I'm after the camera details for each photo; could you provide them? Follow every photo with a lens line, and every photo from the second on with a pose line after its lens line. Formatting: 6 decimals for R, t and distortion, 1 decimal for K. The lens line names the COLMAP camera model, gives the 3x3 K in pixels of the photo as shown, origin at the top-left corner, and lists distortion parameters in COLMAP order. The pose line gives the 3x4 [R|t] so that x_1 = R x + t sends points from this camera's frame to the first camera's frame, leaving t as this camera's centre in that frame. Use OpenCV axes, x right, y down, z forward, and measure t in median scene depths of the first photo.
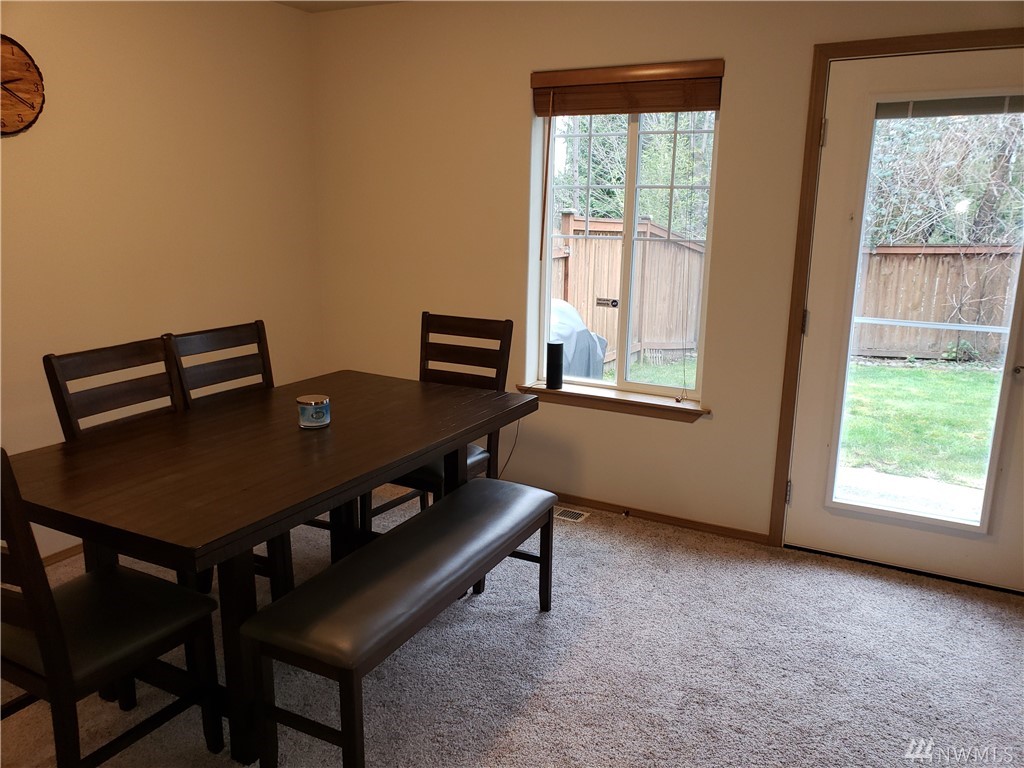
lens RADIAL K [[798.9, 0, 507.8], [0, 798.9, 382.4], [0, 0, 1]] dist [0.030151, -0.021289]
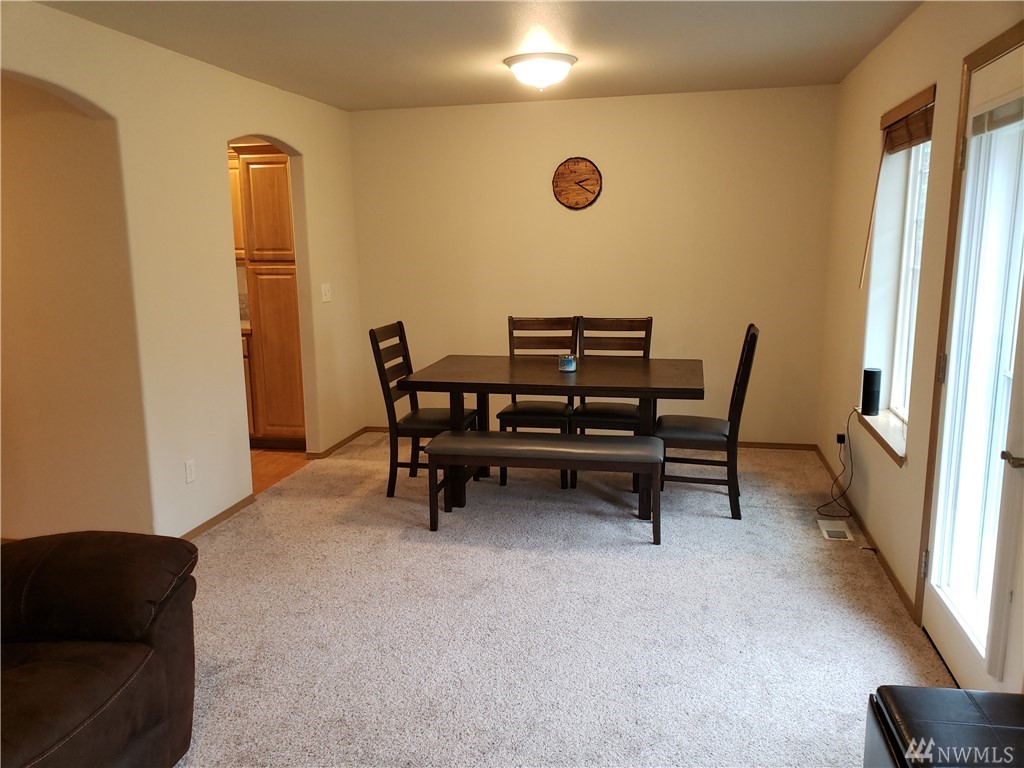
lens RADIAL K [[798.9, 0, 512.5], [0, 798.9, 388.8], [0, 0, 1]] dist [0.030151, -0.021289]
pose [[0.268647, 0.167854, -0.948501, 1.006545], [-0.187576, 0.974965, 0.119410, -0.069193], [0.944799, 0.145837, 0.293406, 0.283702]]
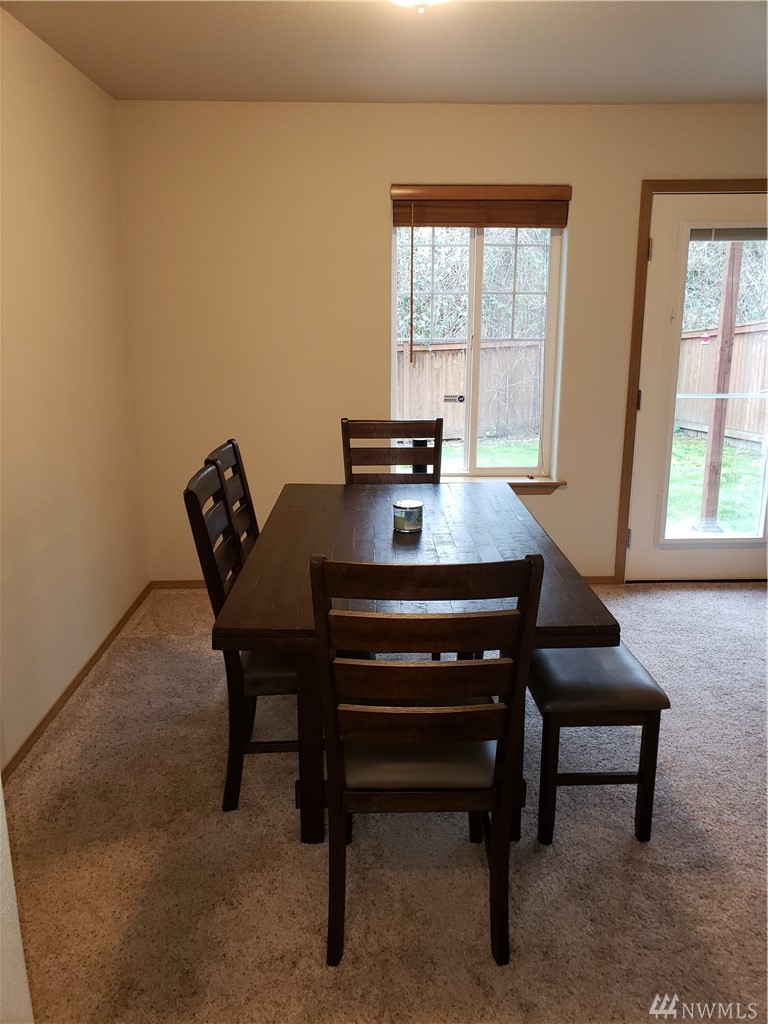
lens RADIAL K [[798.9, 0, 388.7], [0, 798.9, 502.1], [0, 0, 1]] dist [0.030151, -0.021289]
pose [[0.865026, -0.130348, 0.484499, -0.558709], [0.121880, 0.991330, 0.049099, -0.025387], [-0.486698, 0.016579, 0.873413, 0.089141]]
